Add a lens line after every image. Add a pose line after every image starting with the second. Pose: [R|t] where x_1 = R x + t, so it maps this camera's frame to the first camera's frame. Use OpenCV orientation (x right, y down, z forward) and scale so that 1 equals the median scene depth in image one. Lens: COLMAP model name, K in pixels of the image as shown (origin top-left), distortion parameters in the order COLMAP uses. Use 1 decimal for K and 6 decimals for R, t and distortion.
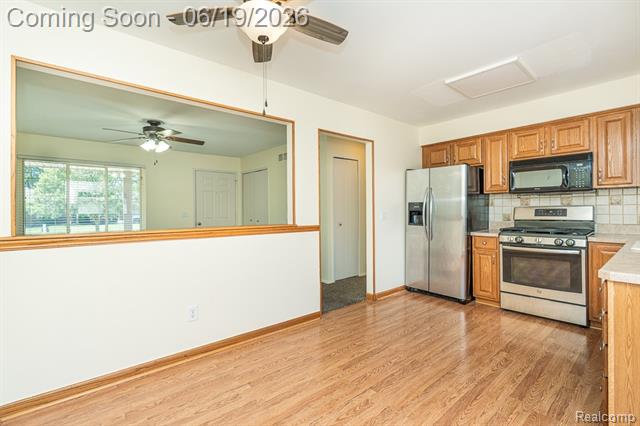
lens RADIAL K [[293.0, 0, 322.2], [0, 293.0, 210.1], [0, 0, 1]] dist [-0.009441, 0.003667]
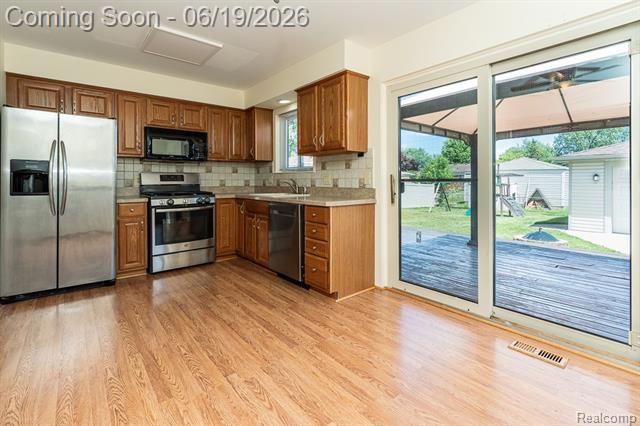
lens RADIAL K [[293.0, 0, 324.6], [0, 293.0, 183.1], [0, 0, 1]] dist [-0.009441, 0.003667]
pose [[0.013467, -0.000866, 0.999909, -0.403825], [0.004416, 0.999990, 0.000806, 0.033678], [-0.999900, 0.004405, 0.013471, 0.426091]]
